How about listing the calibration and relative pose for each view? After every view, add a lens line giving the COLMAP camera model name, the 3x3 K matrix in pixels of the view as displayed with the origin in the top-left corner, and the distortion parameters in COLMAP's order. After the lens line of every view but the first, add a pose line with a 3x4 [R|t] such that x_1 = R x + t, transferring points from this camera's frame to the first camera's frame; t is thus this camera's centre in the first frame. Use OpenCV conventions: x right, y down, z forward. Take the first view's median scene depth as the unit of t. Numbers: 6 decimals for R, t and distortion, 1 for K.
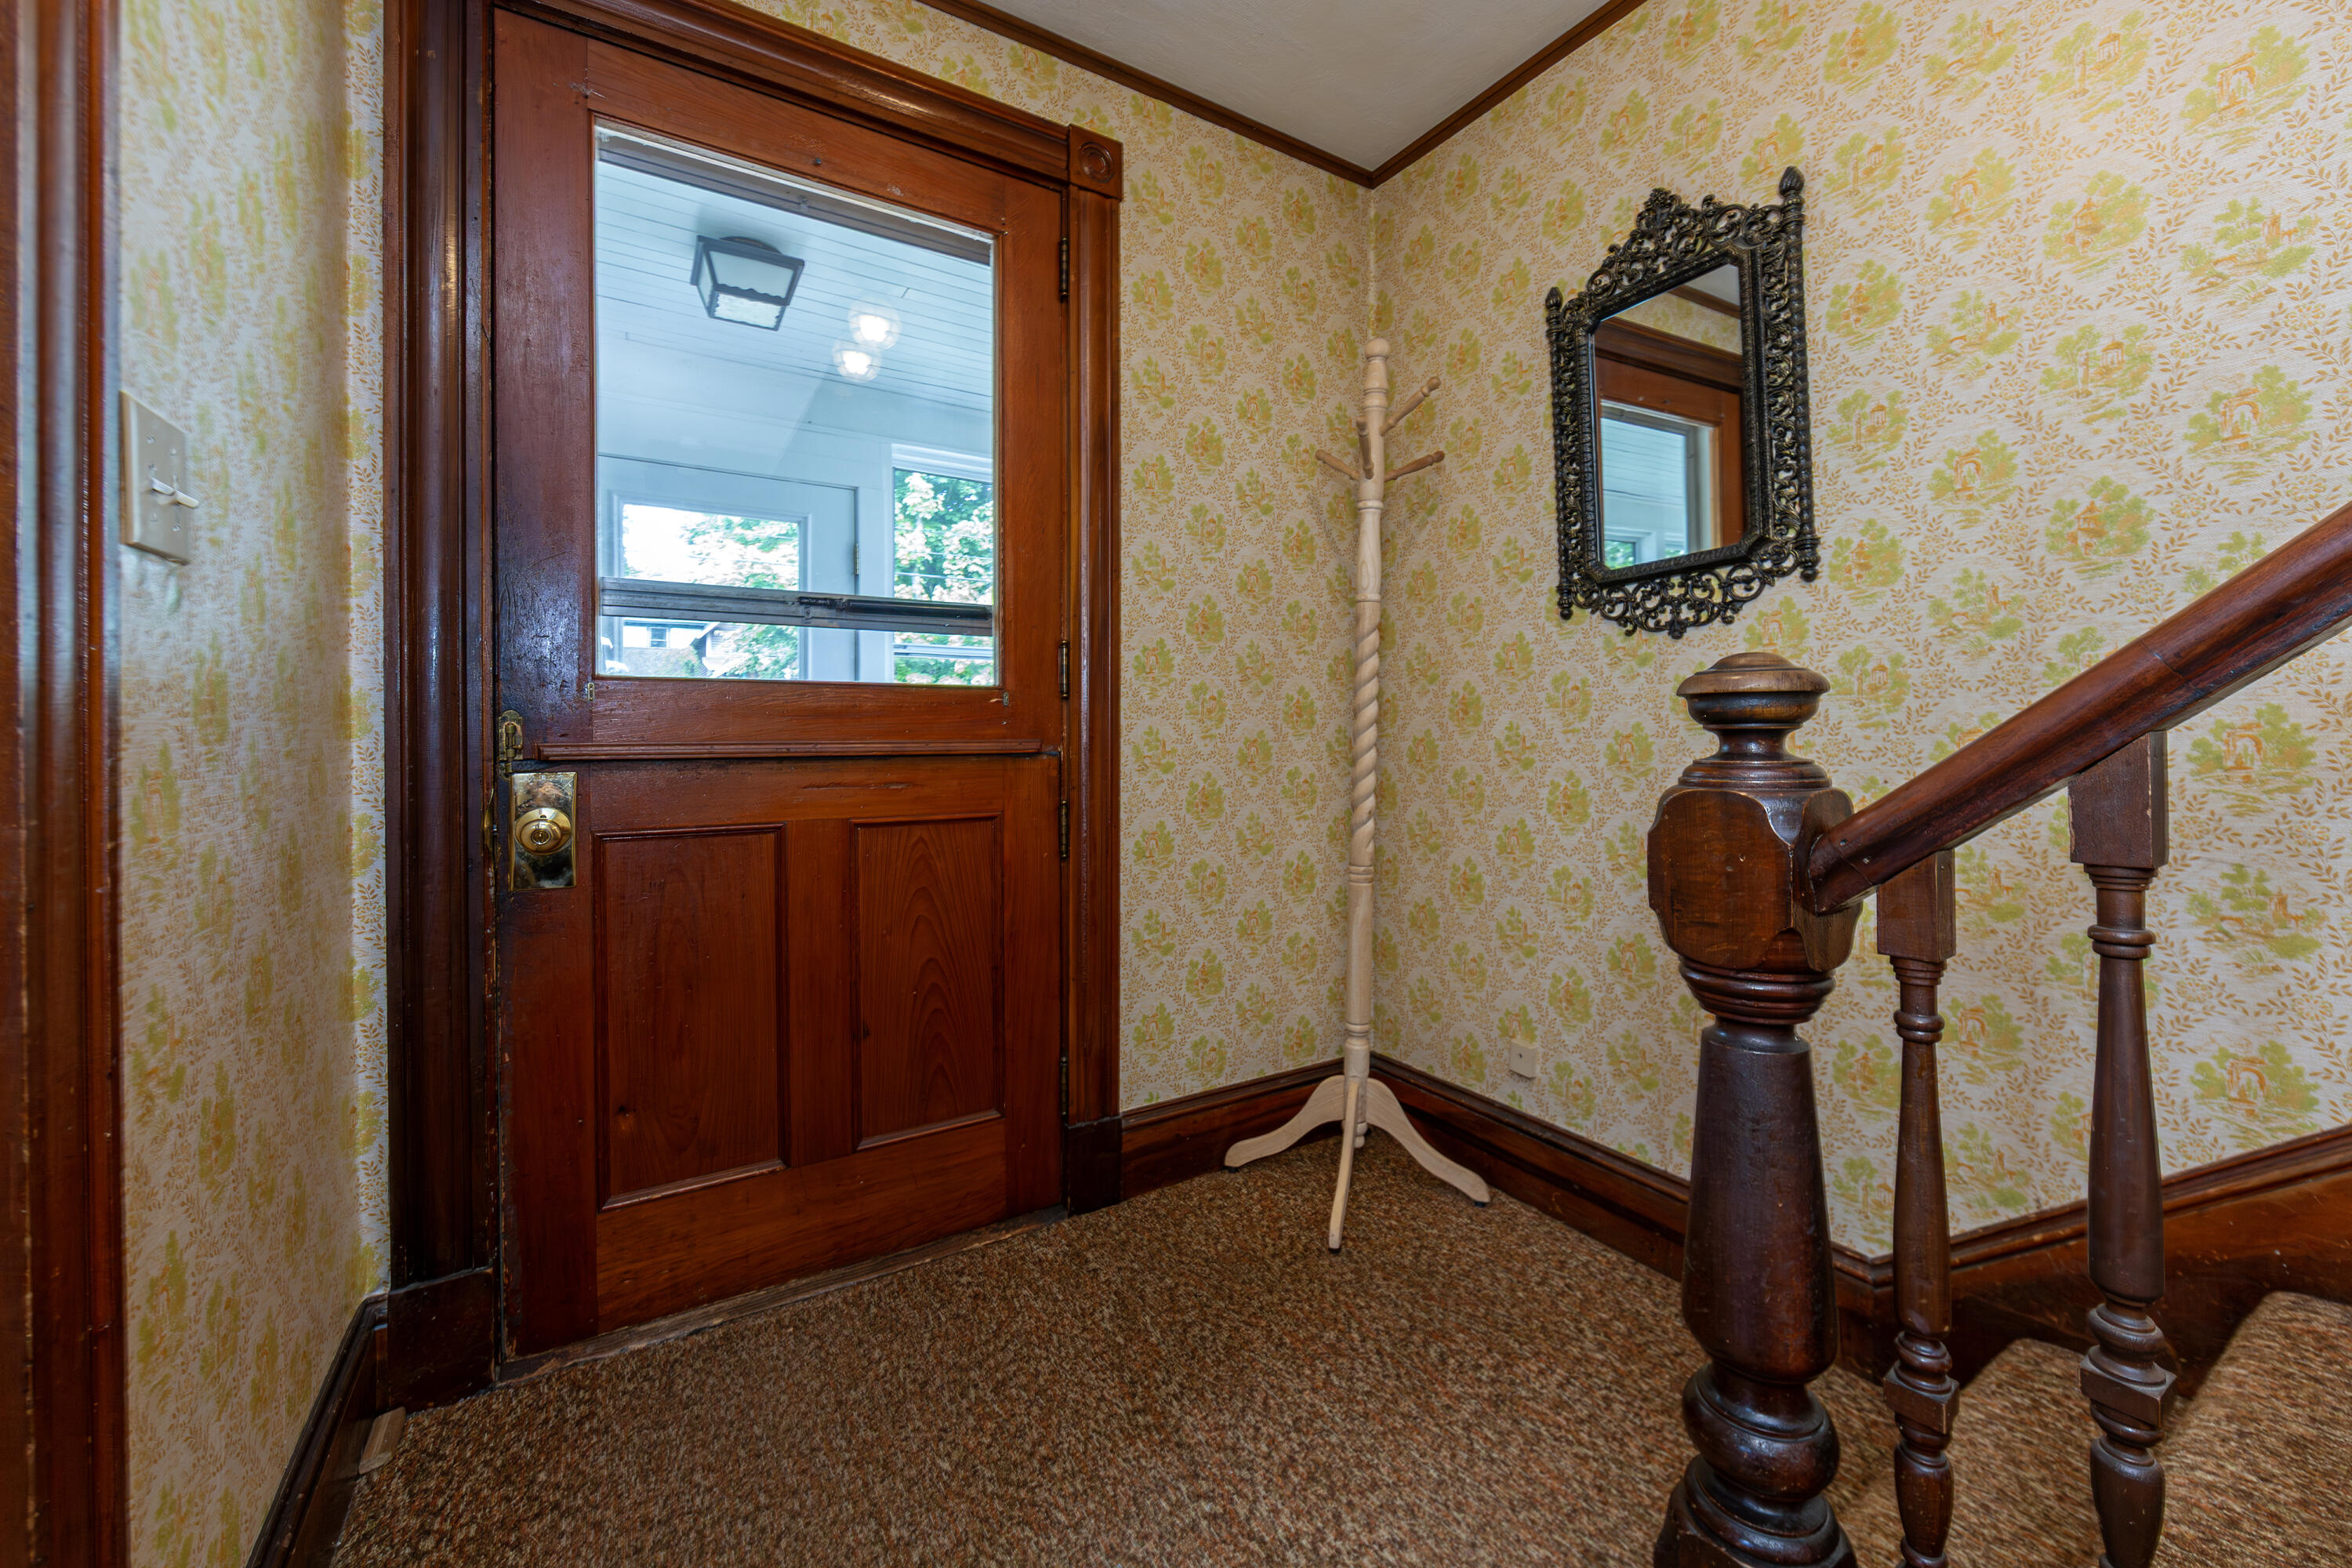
lens RADIAL K [[935.0, 0, 1203.9], [0, 935.0, 734.7], [0, 0, 1]] dist [-0.000677, -0.000208]
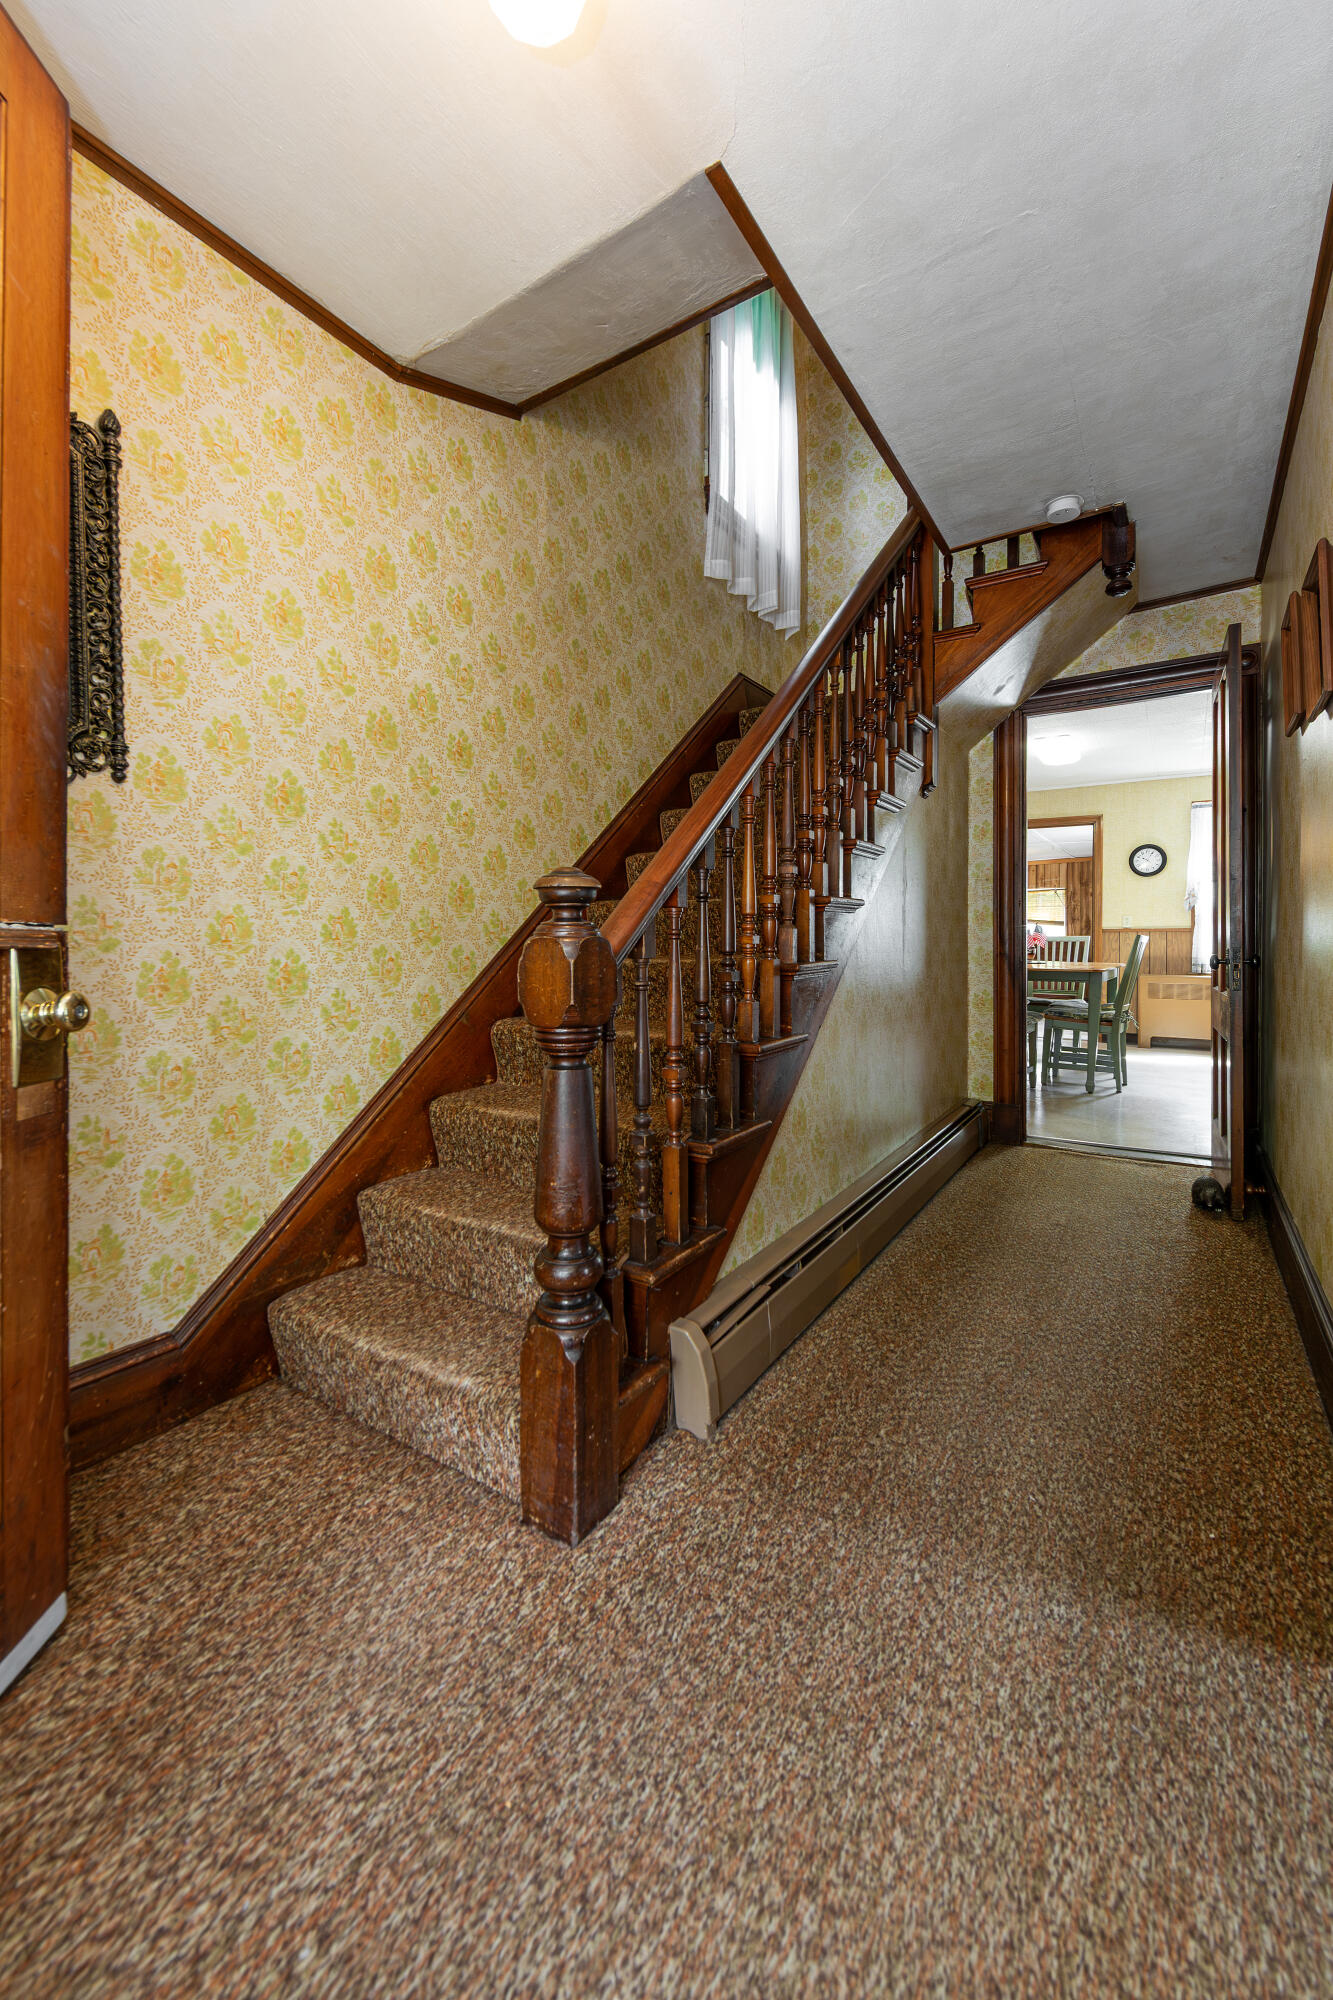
lens RADIAL K [[795.1, 0, 690.8], [0, 795.1, 937.2], [0, 0, 1]] dist [-0.000677, -0.000208]
pose [[-0.424577, 0.005784, 0.905373, -0.613508], [0.000028, 0.999980, -0.006376, 0.037088], [-0.905392, -0.002682, -0.424568, 0.893023]]
